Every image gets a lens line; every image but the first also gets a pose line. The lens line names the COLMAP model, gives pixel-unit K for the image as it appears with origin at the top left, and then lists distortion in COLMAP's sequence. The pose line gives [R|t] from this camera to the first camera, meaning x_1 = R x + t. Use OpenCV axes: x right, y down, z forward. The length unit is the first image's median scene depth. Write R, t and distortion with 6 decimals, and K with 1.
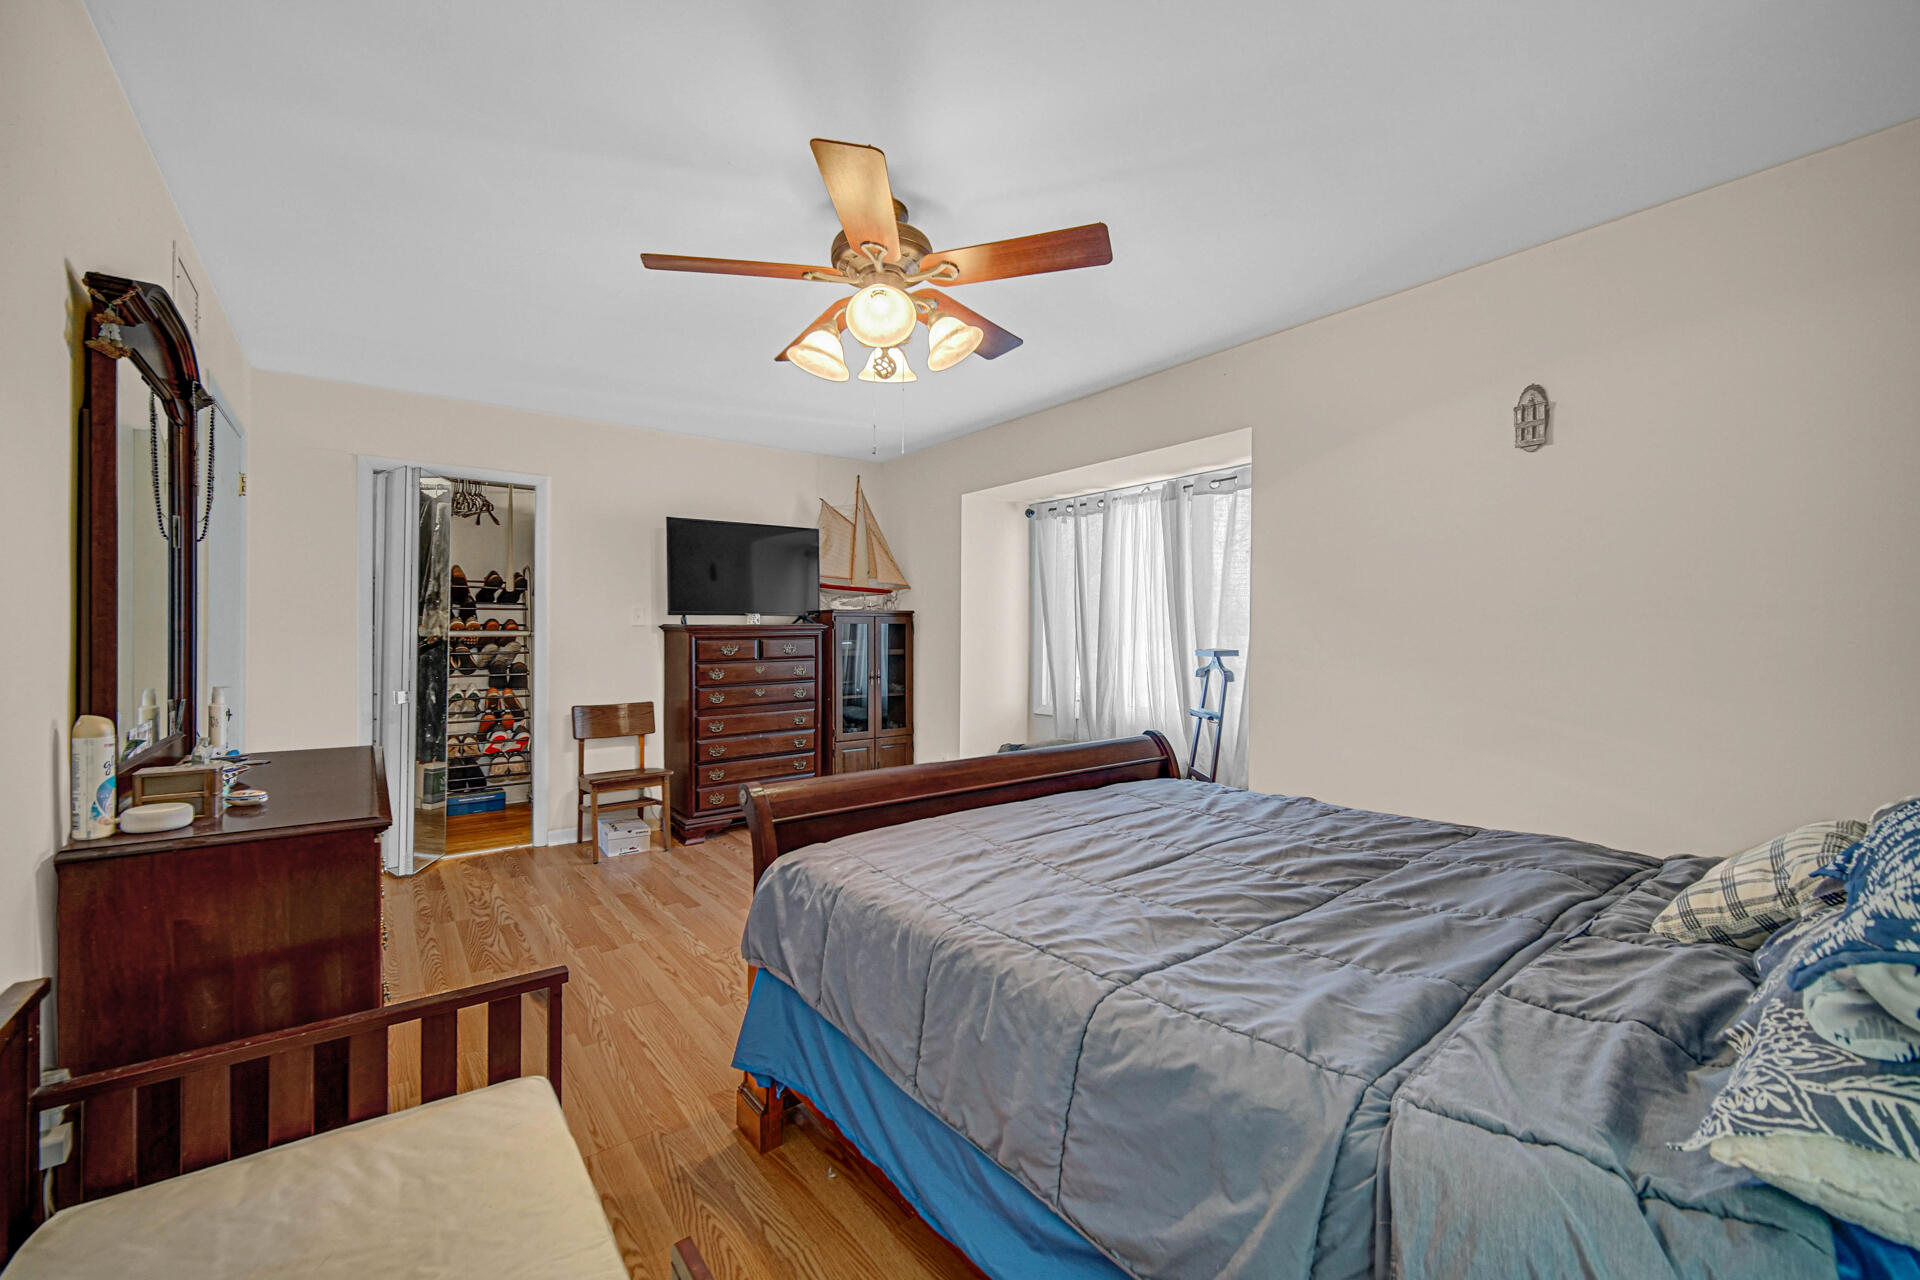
lens RADIAL K [[762.1, 0, 954.1], [0, 762.1, 629.9], [0, 0, 1]] dist [-0.000479, -0.000054]
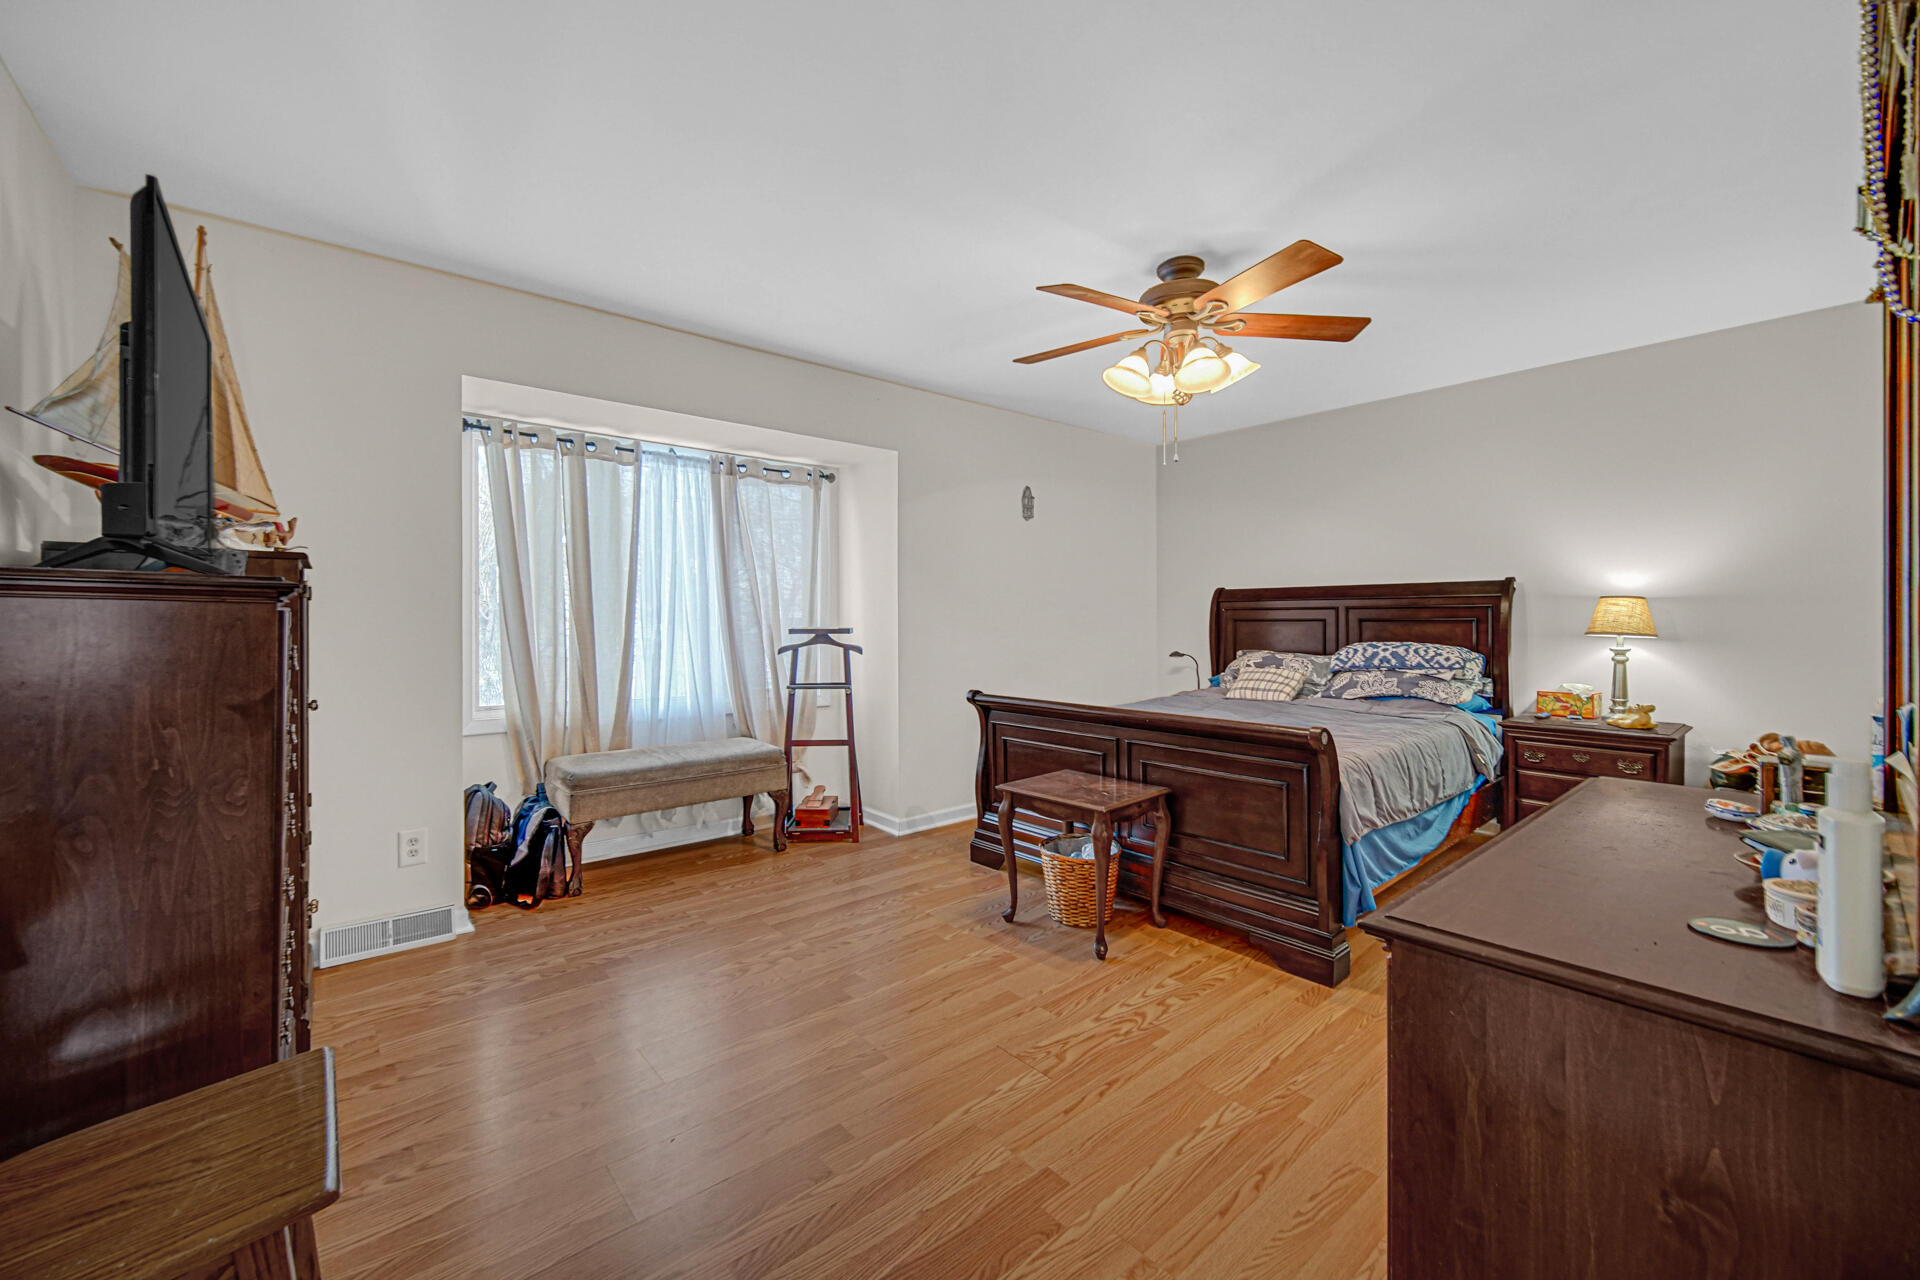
lens RADIAL K [[762.1, 0, 954.1], [0, 762.1, 629.9], [0, 0, 1]] dist [-0.000479, -0.000054]
pose [[-0.047789, -0.009754, 0.998810, -0.948116], [-0.002157, 0.999951, 0.009662, 0.018841], [-0.998855, -0.001693, -0.047807, 1.050215]]
